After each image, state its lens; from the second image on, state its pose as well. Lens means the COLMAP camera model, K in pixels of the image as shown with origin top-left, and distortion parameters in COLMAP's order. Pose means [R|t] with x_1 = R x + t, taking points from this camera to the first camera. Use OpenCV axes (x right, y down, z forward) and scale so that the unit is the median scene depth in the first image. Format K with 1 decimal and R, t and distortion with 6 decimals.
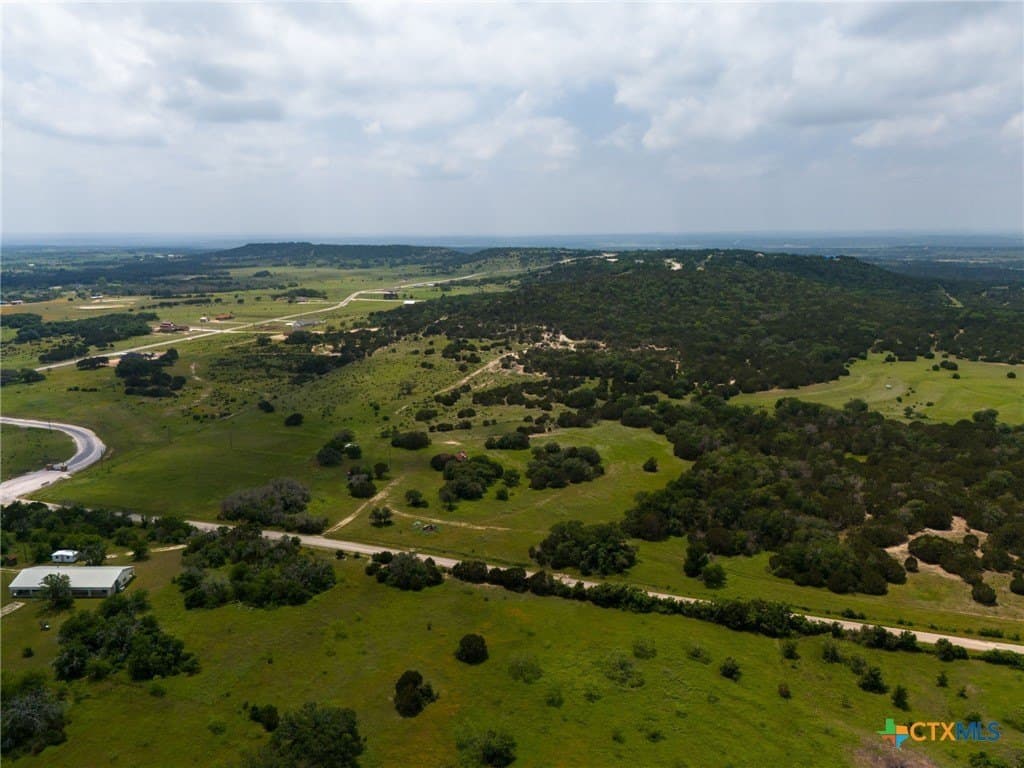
lens RADIAL K [[744.5, 0, 514.6], [0, 744.5, 420.5], [0, 0, 1]] dist [0.066895, -0.060705]
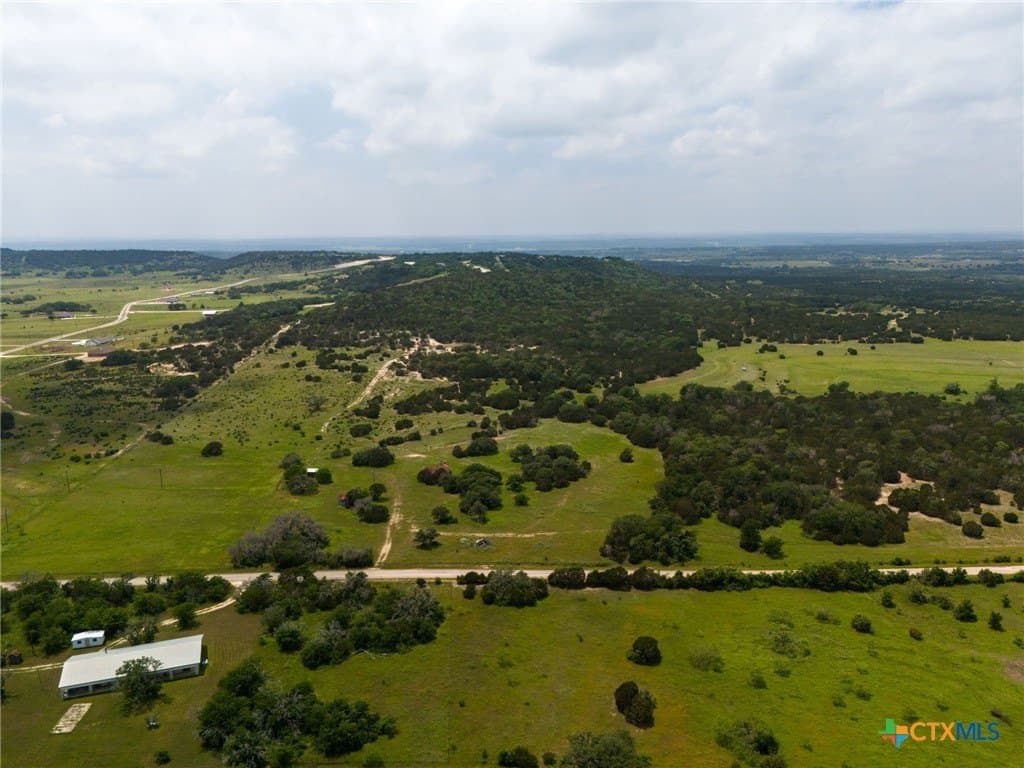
lens RADIAL K [[755.3, 0, 514.5], [0, 755.3, 381.7], [0, 0, 1]] dist [0.053925, -0.041102]
pose [[0.939785, -0.070385, 0.334439, -0.350016], [0.088795, 0.995244, -0.040062, -0.017286], [-0.330029, 0.067346, 0.941566, 0.052644]]
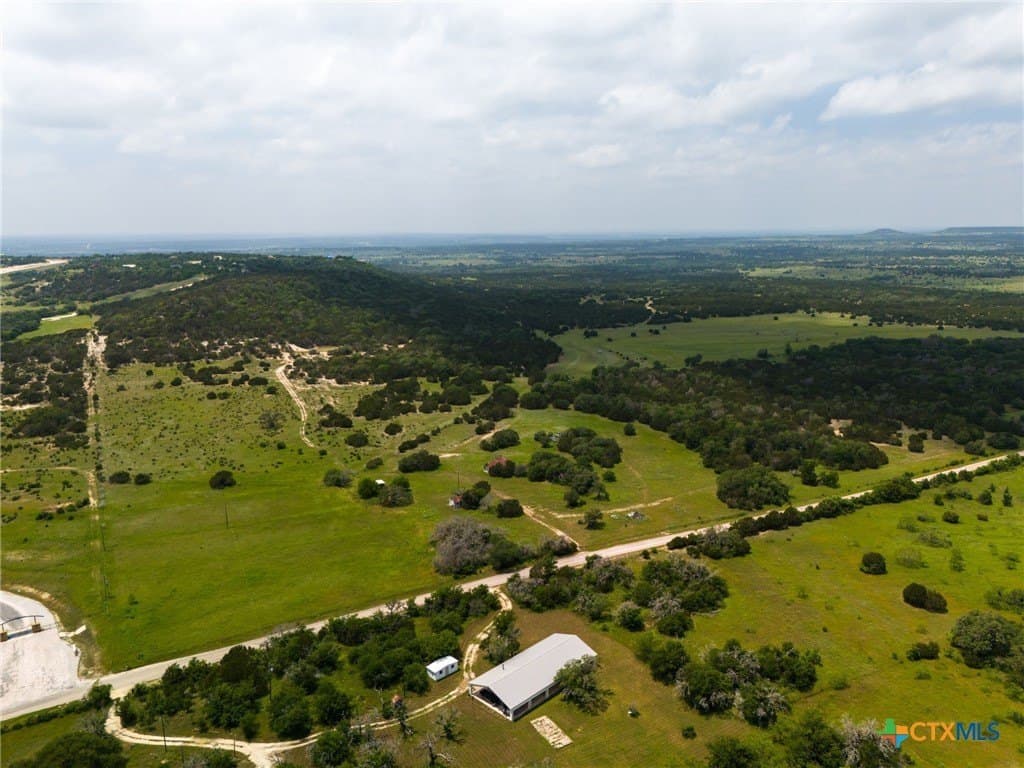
lens RADIAL K [[755.3, 0, 514.5], [0, 755.3, 381.7], [0, 0, 1]] dist [0.053925, -0.041102]
pose [[0.686978, -0.146654, 0.711726, -0.859446], [0.185743, 0.982326, 0.023127, -0.083813], [-0.702539, 0.116310, 0.702076, 0.326340]]
